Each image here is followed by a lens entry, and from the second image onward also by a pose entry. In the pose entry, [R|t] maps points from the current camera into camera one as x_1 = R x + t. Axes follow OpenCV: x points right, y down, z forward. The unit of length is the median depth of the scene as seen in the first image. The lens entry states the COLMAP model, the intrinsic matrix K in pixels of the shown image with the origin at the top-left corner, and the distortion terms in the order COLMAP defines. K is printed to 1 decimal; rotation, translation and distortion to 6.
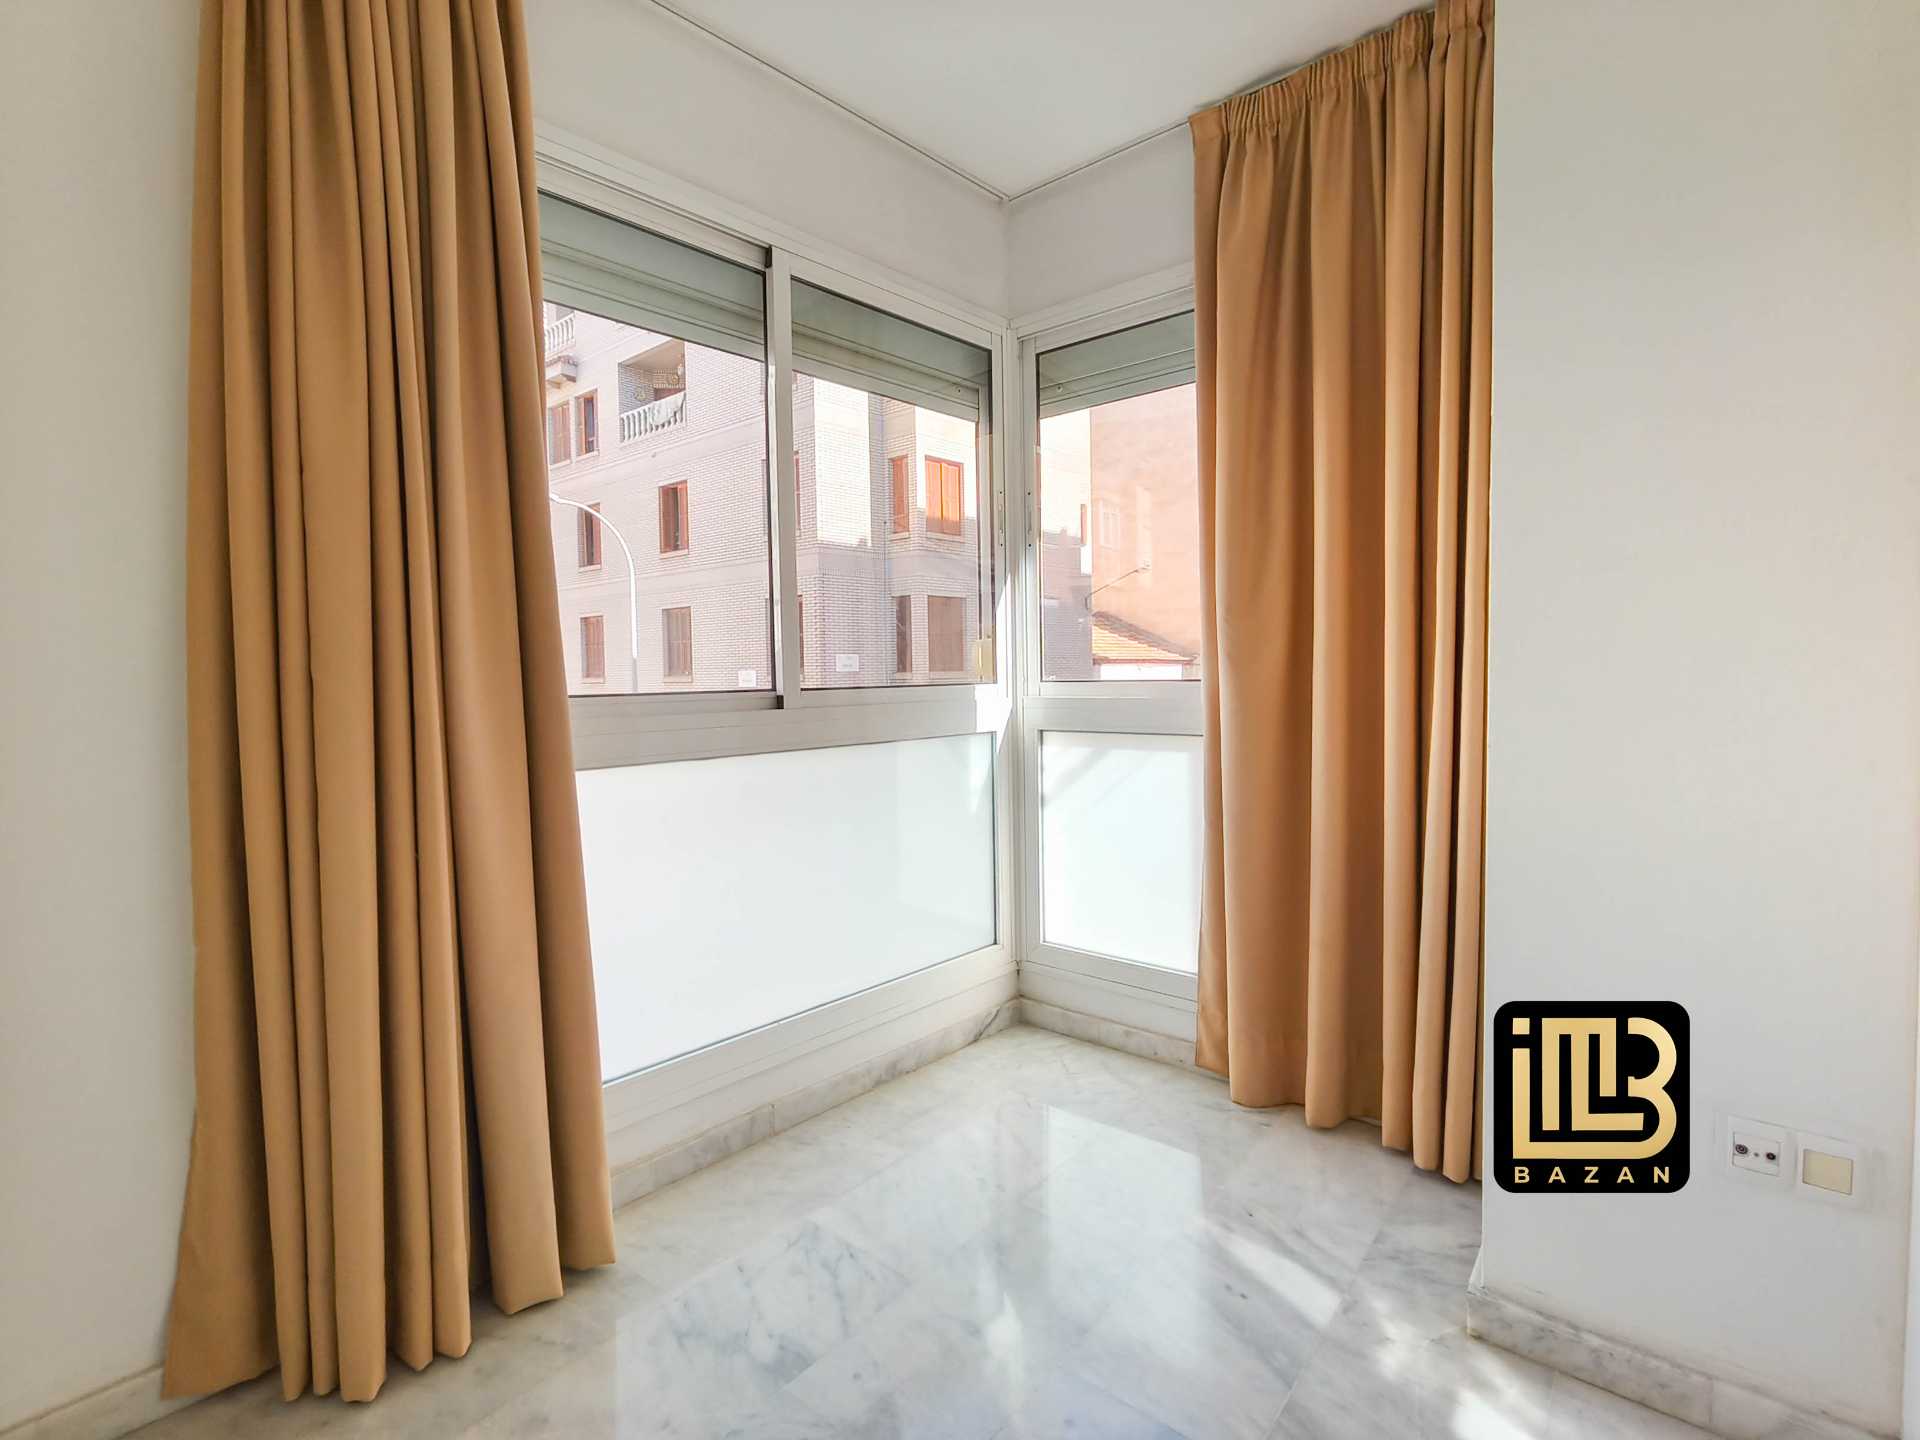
lens RADIAL K [[892.8, 0, 977.1], [0, 892.8, 711.1], [0, 0, 1]] dist [-0.000633, -0.001043]
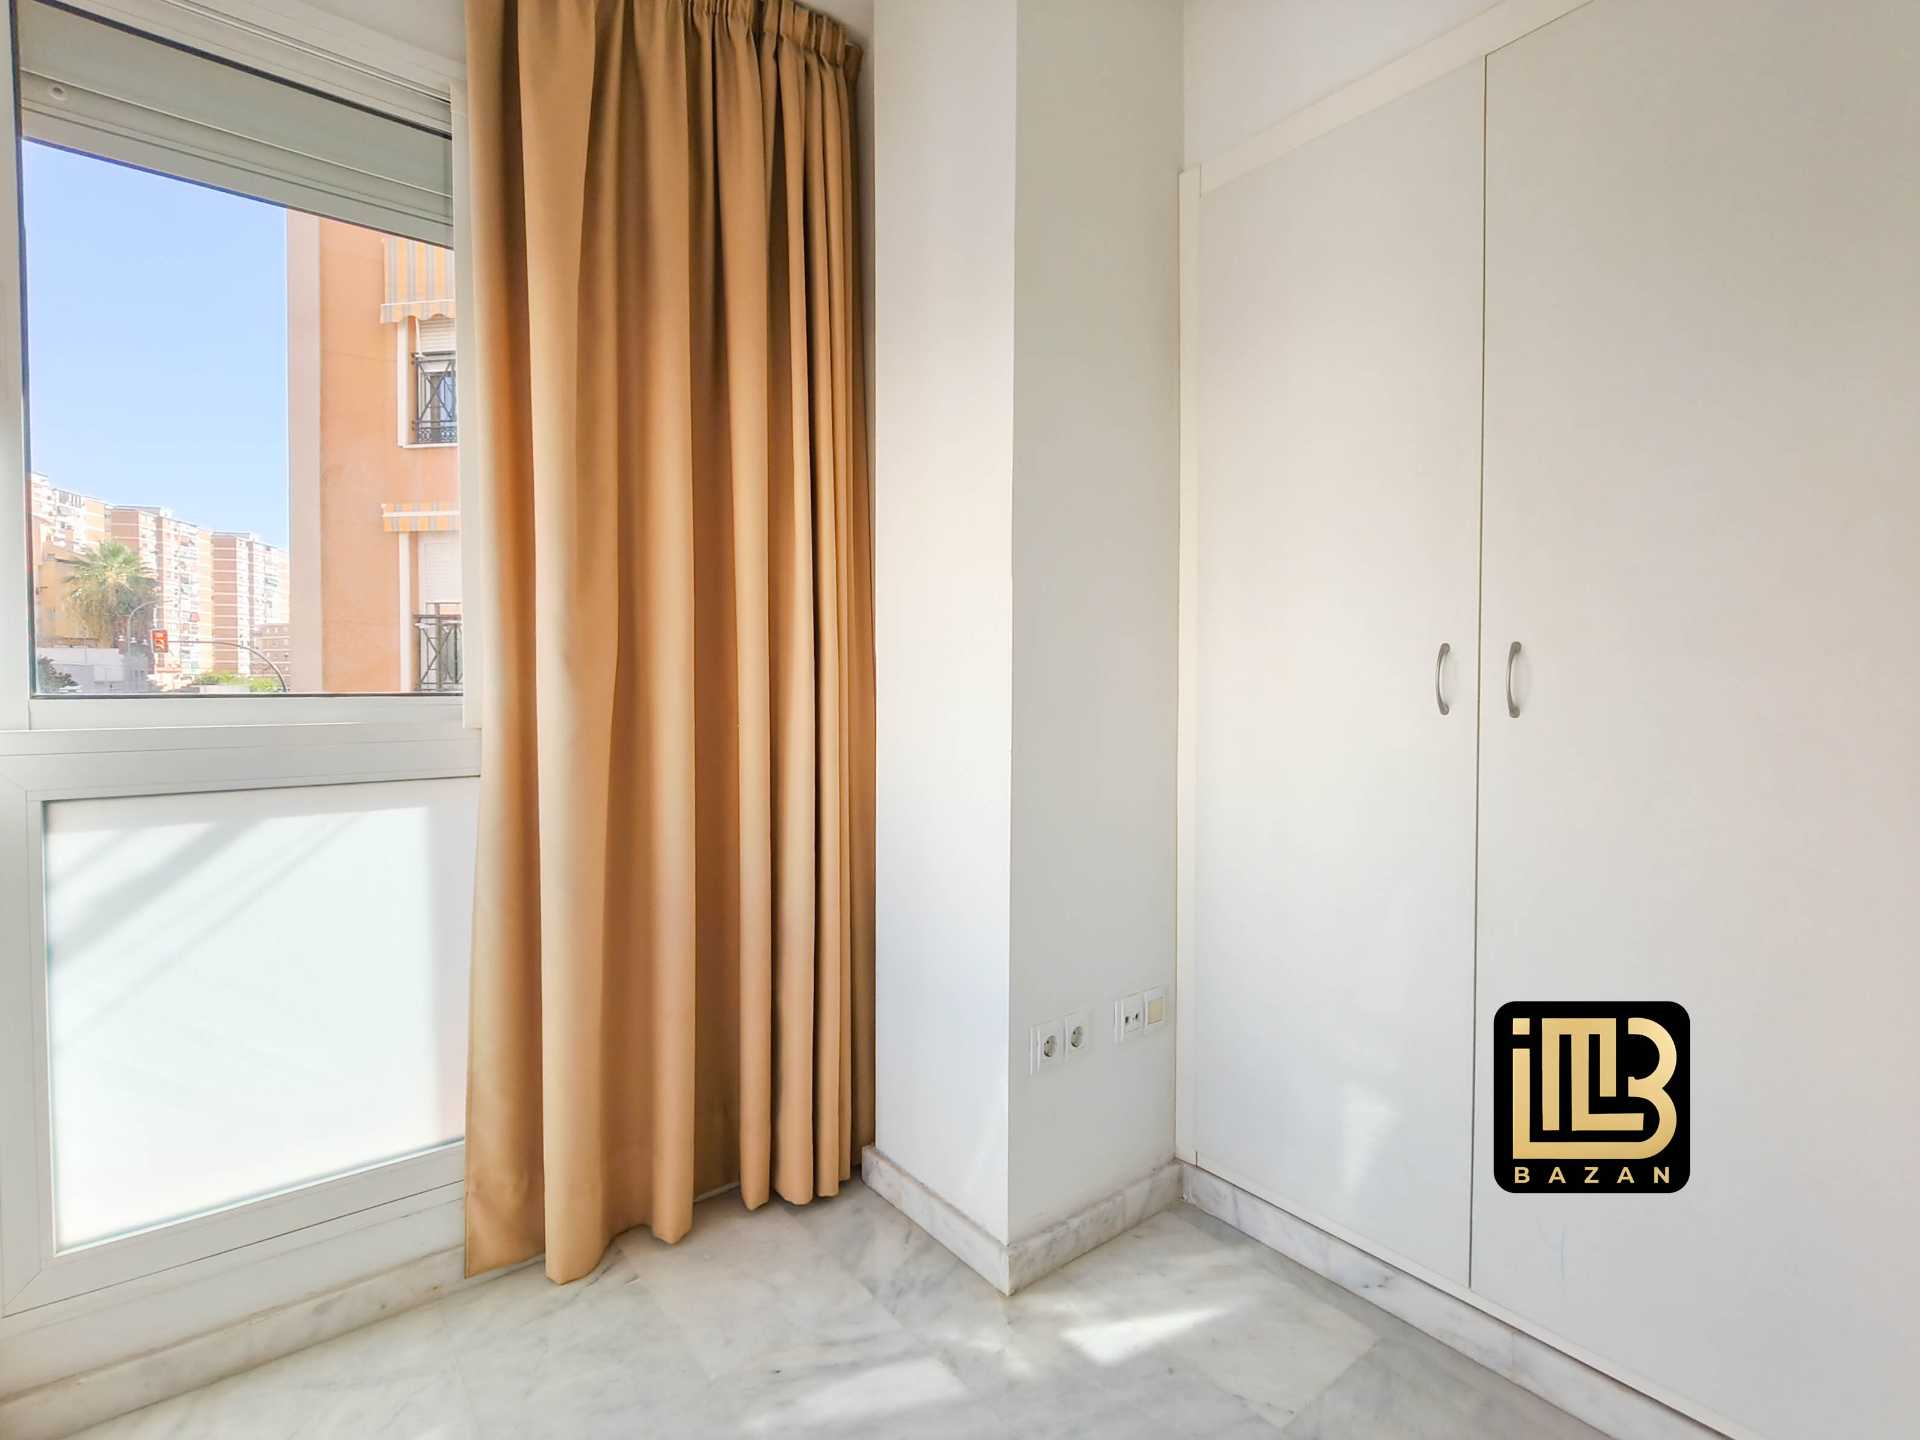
lens RADIAL K [[892.8, 0, 952.6], [0, 892.8, 711.5], [0, 0, 1]] dist [-0.000633, -0.001043]
pose [[0.224874, -0.012048, 0.974313, -0.415474], [0.038325, 0.999259, 0.003511, -0.014198], [-0.973634, 0.036551, 0.225169, 0.644929]]
